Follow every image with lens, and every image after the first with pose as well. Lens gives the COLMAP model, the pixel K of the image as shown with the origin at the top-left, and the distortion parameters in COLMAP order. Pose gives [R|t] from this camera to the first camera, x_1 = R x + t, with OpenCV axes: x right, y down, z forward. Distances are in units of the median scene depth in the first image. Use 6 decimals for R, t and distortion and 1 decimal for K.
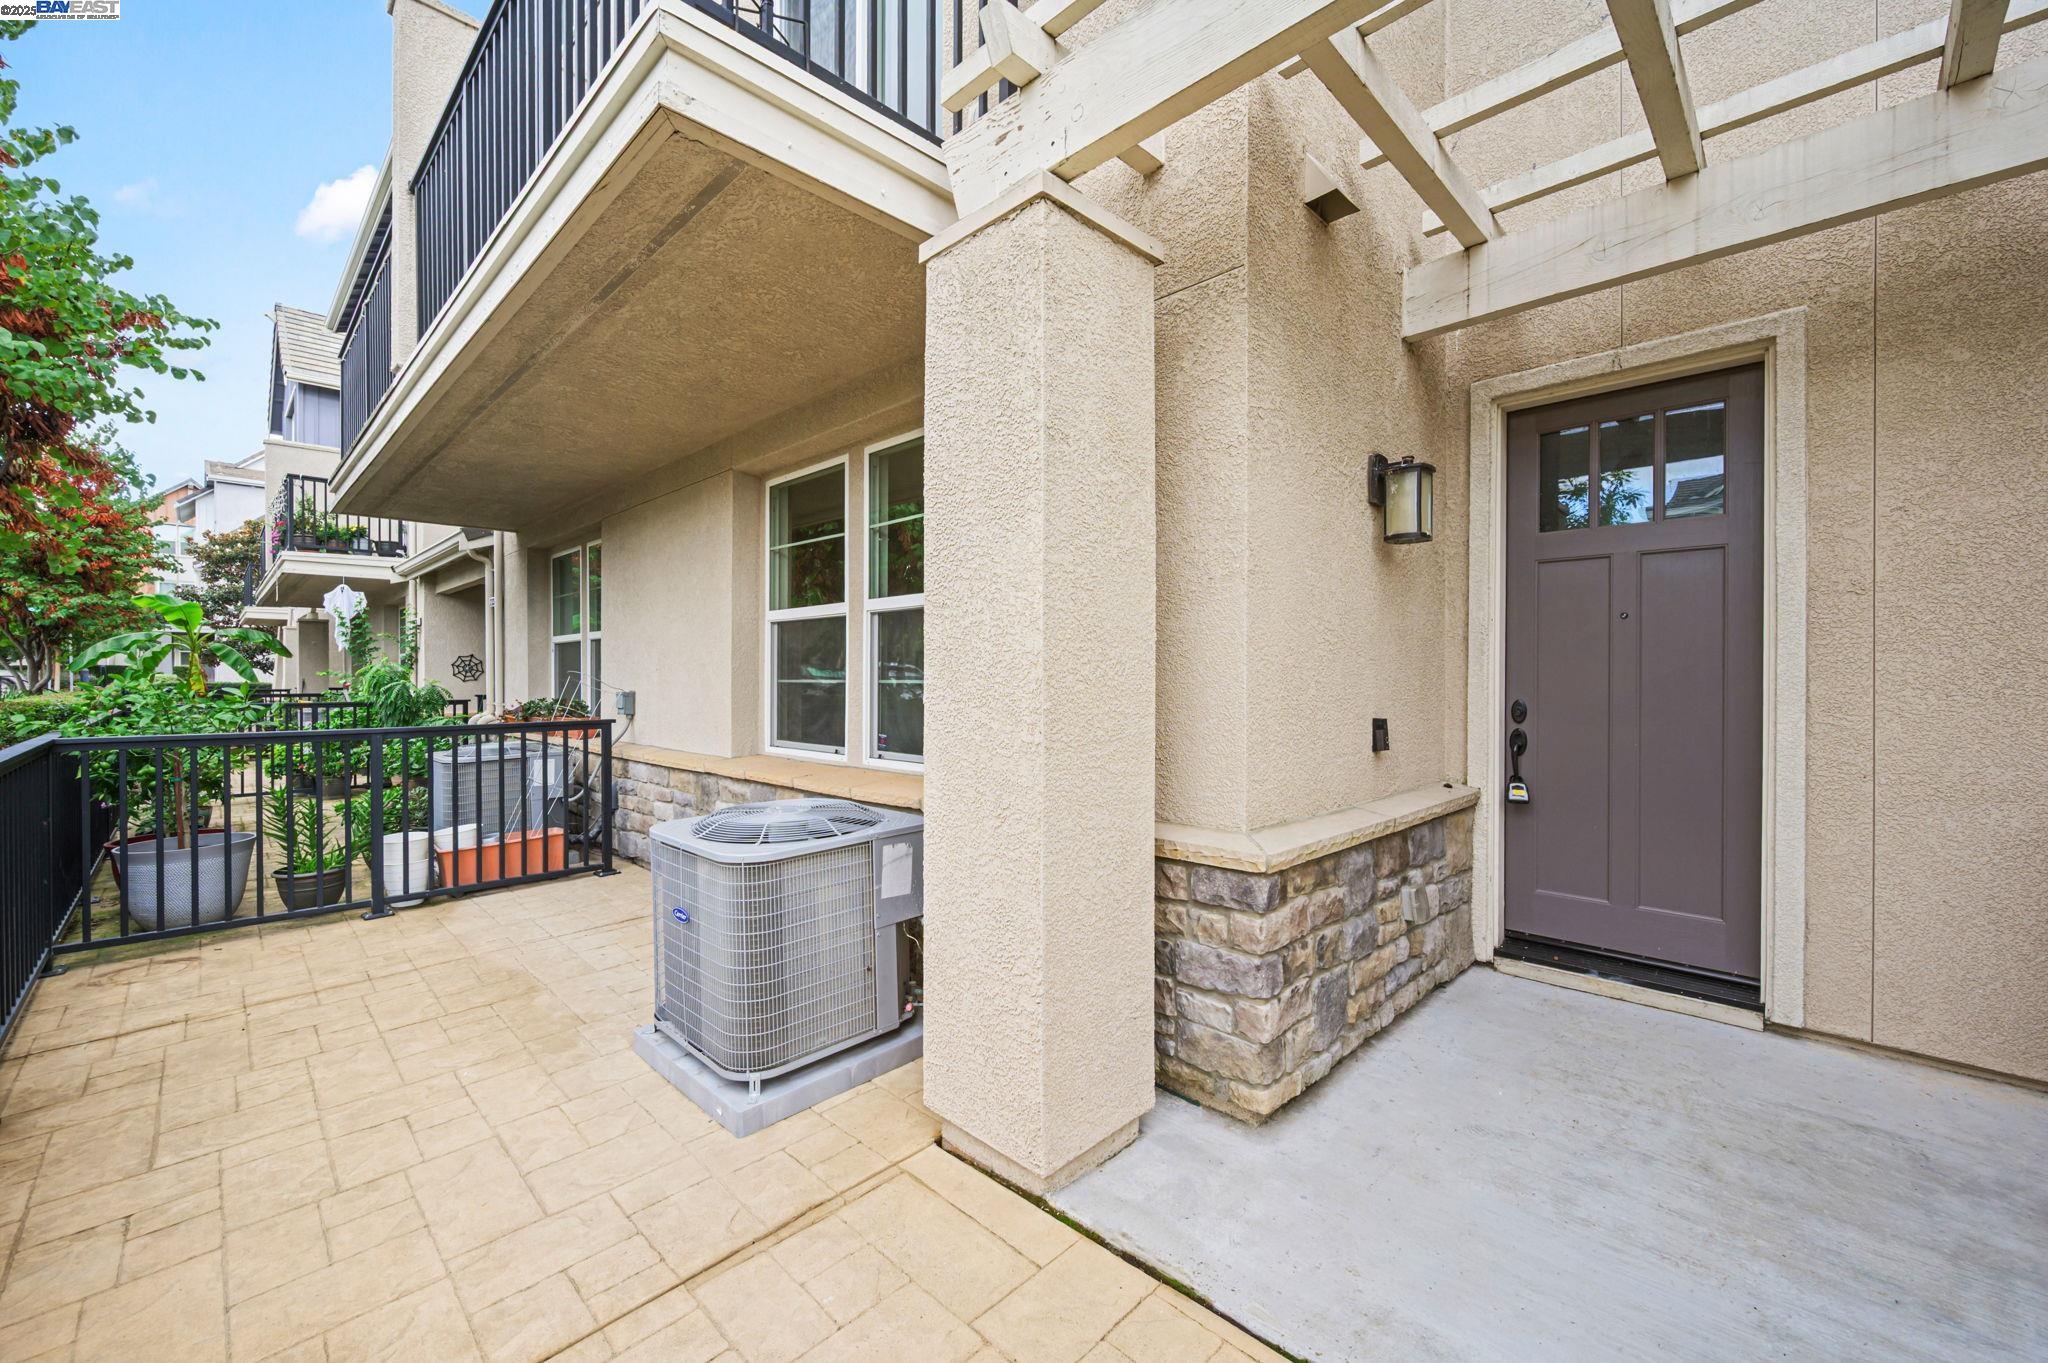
lens RADIAL K [[827.0, 0, 1027.2], [0, 827.0, 682.9], [0, 0, 1]] dist [0.003081, 0.000258]
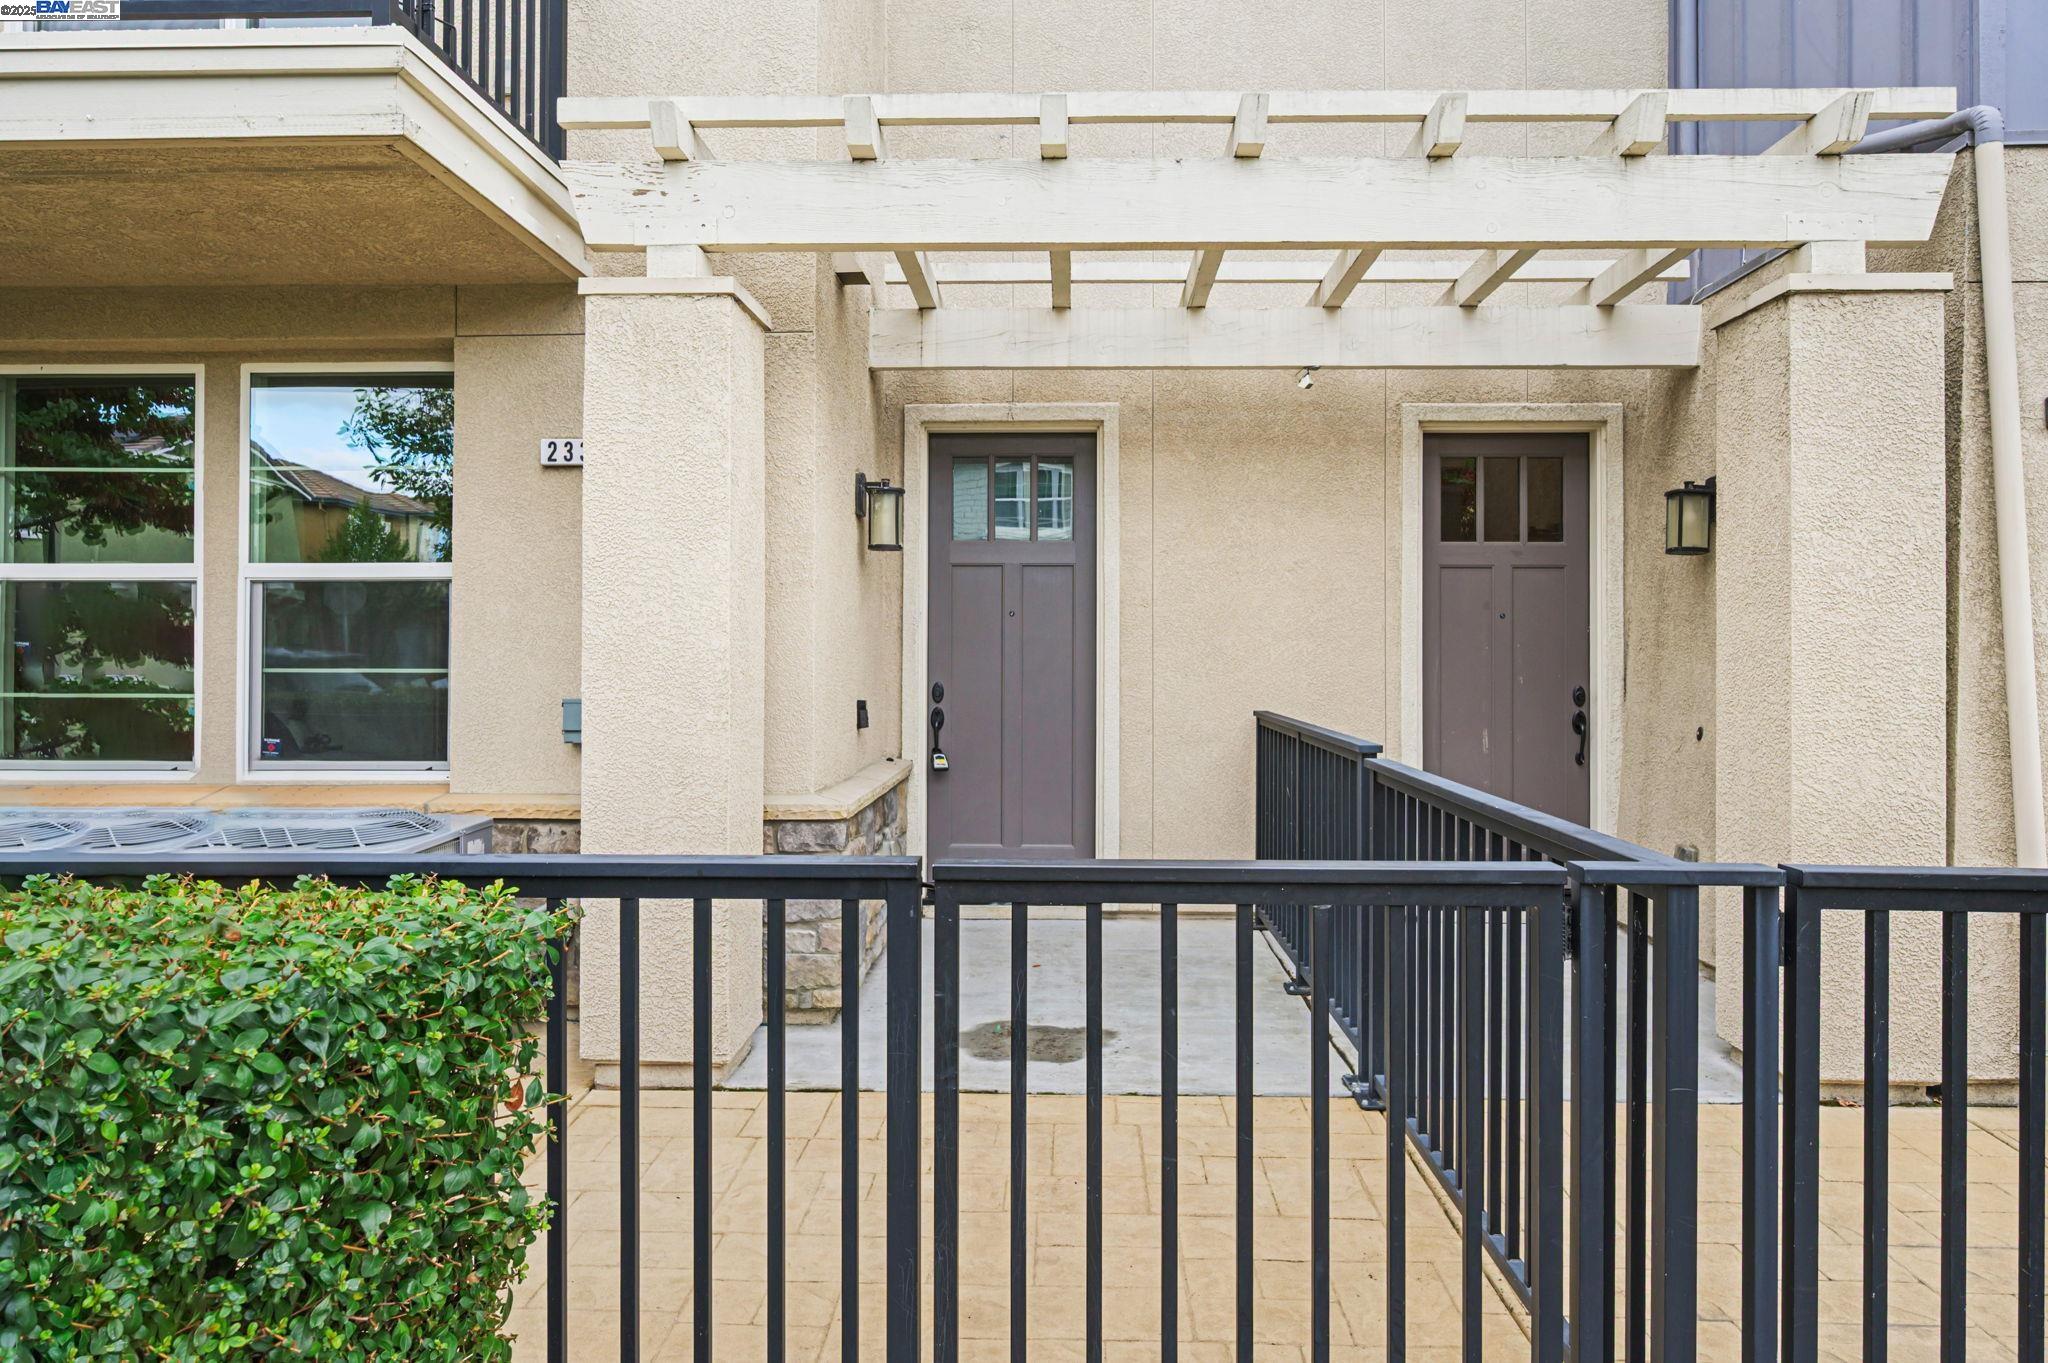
lens RADIAL K [[1420.2, 0, 1023.9], [0, 1420.2, 669.7], [0, 0, 1]] dist [-0.003097, 0.001150]
pose [[0.733243, -0.007873, 0.679921, -0.860378], [0.002971, 0.999961, 0.008376, -0.017788], [-0.679960, -0.004121, 0.733237, -0.692822]]
